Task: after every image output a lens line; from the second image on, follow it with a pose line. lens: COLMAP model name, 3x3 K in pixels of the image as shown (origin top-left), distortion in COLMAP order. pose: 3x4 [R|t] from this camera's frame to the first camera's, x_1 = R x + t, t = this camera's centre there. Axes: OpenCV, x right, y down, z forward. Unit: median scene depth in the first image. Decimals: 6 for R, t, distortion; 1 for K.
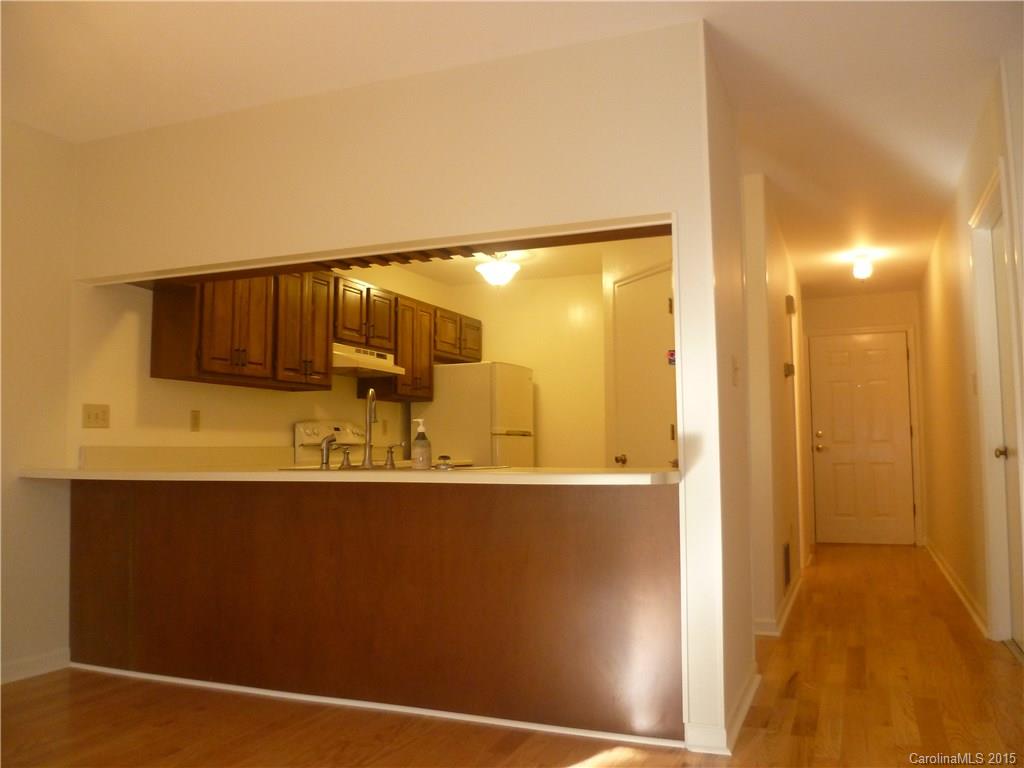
lens RADIAL K [[845.3, 0, 509.9], [0, 845.3, 385.5], [0, 0, 1]] dist [-0.081121, 0.019531]
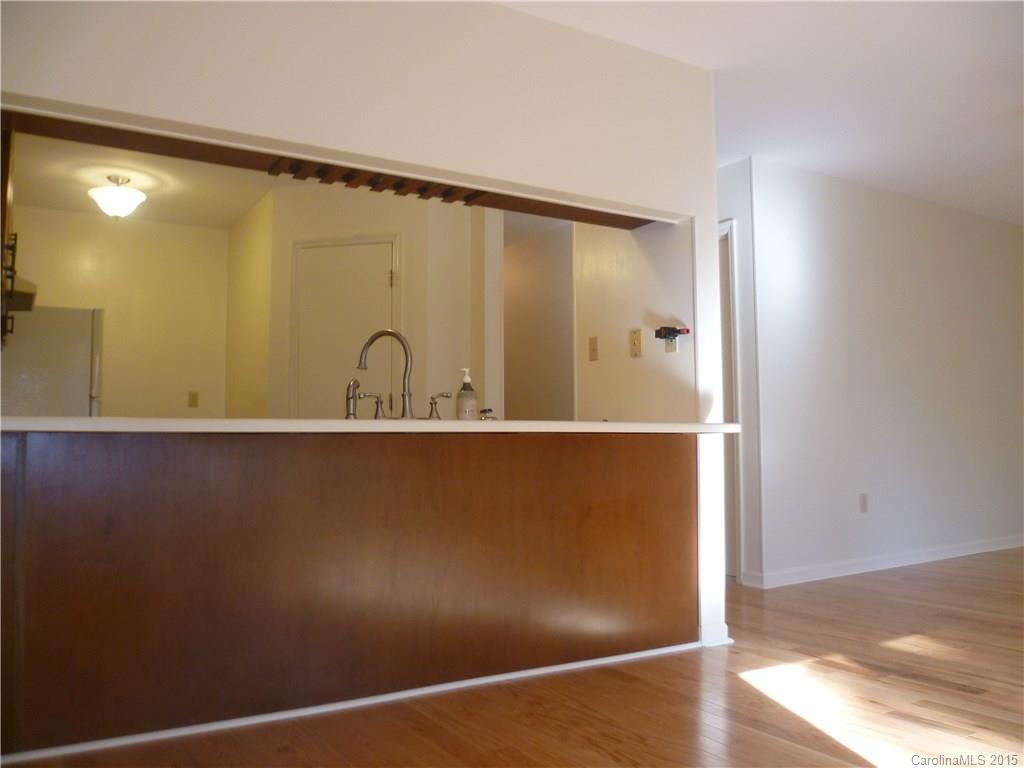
lens RADIAL K [[845.3, 0, 512.3], [0, 845.3, 387.5], [0, 0, 1]] dist [-0.081121, 0.019531]
pose [[0.578727, 0.058377, 0.813429, -0.548344], [-0.064955, 0.997565, -0.025379, 0.053607], [-0.812930, -0.038149, 0.581110, 0.280903]]
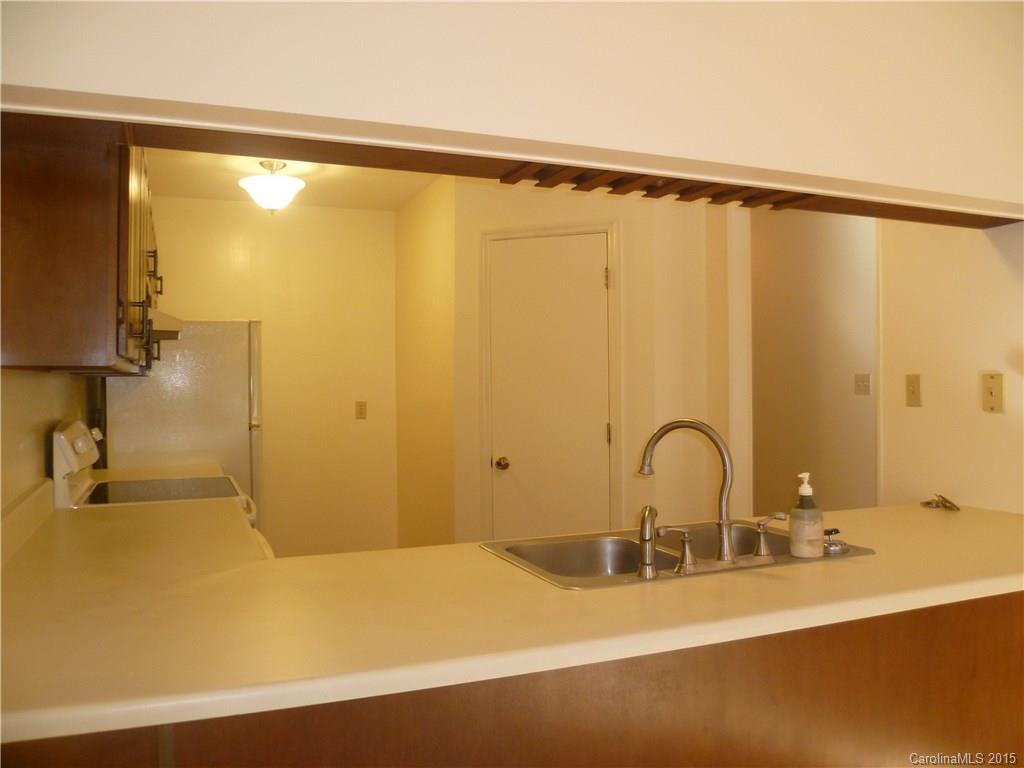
lens RADIAL K [[845.3, 0, 512.2], [0, 845.3, 377.9], [0, 0, 1]] dist [-0.081121, 0.019531]
pose [[0.699973, 0.003974, 0.714158, -0.454839], [-0.052520, 0.997563, 0.045926, -0.030429], [-0.712235, -0.069655, 0.698476, 0.487464]]
